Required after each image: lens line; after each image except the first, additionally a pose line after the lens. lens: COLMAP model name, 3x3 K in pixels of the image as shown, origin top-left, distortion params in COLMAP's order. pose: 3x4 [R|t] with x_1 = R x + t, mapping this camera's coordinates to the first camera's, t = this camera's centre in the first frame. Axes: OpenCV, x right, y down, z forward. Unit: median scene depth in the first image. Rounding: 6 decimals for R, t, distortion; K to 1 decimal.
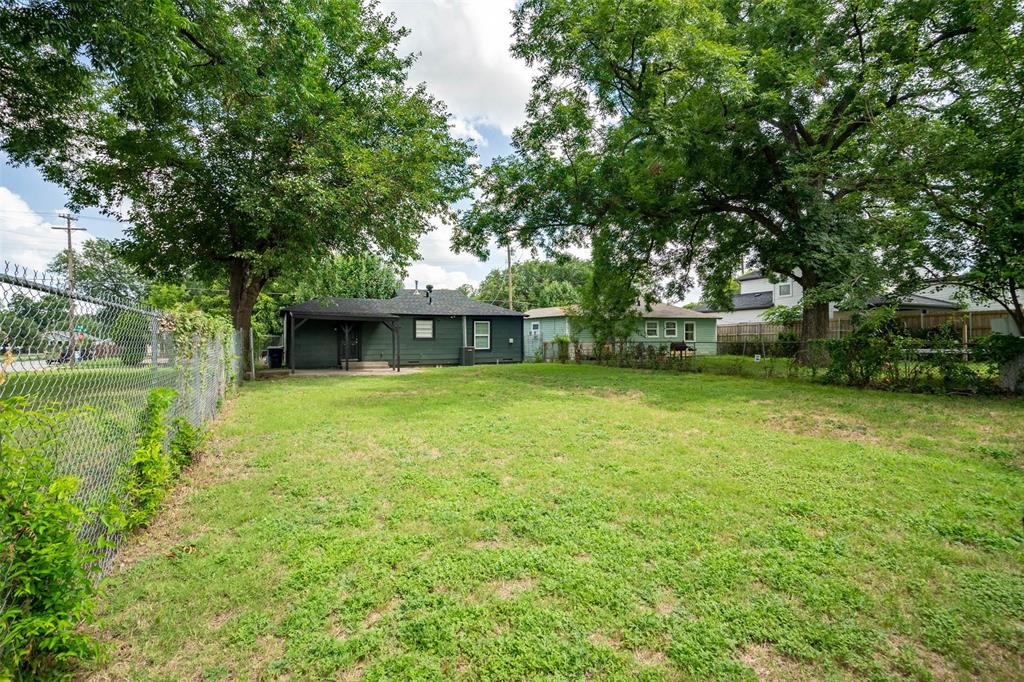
lens RADIAL K [[499.4, 0, 513.2], [0, 499.4, 344.4], [0, 0, 1]] dist [0.003310, 0.000424]
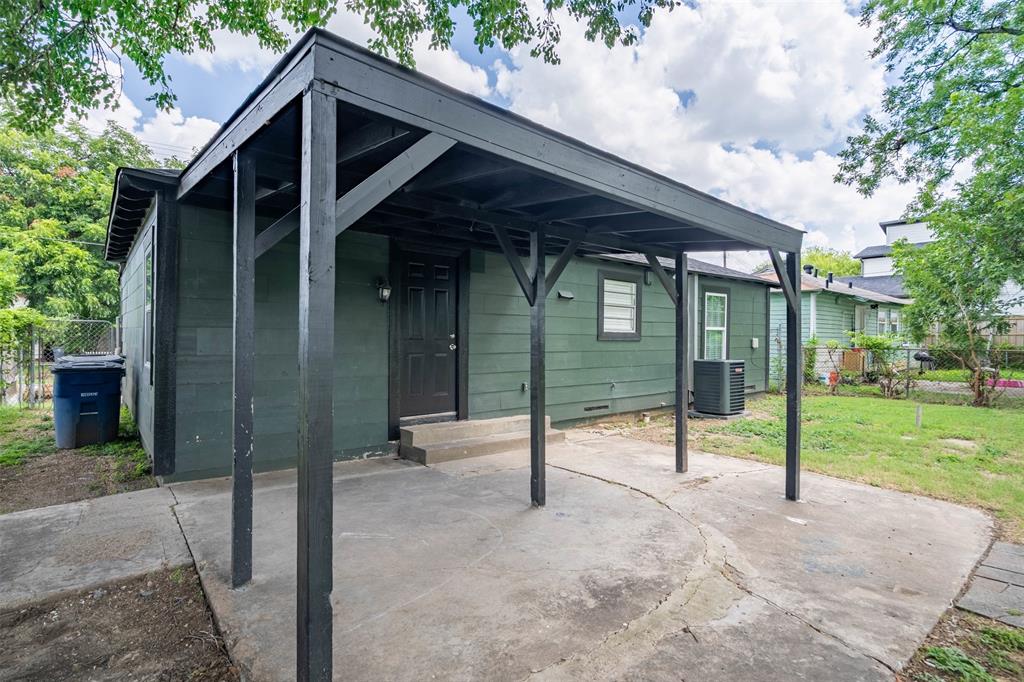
lens RADIAL K [[499.4, 0, 510.4], [0, 499.4, 336.9], [0, 0, 1]] dist [0.003310, 0.000424]
pose [[0.968874, 0.014784, 0.247111, -0.332100], [-0.014268, 0.999891, -0.003879, -0.008480], [-0.247142, 0.000232, 0.968979, 0.701391]]
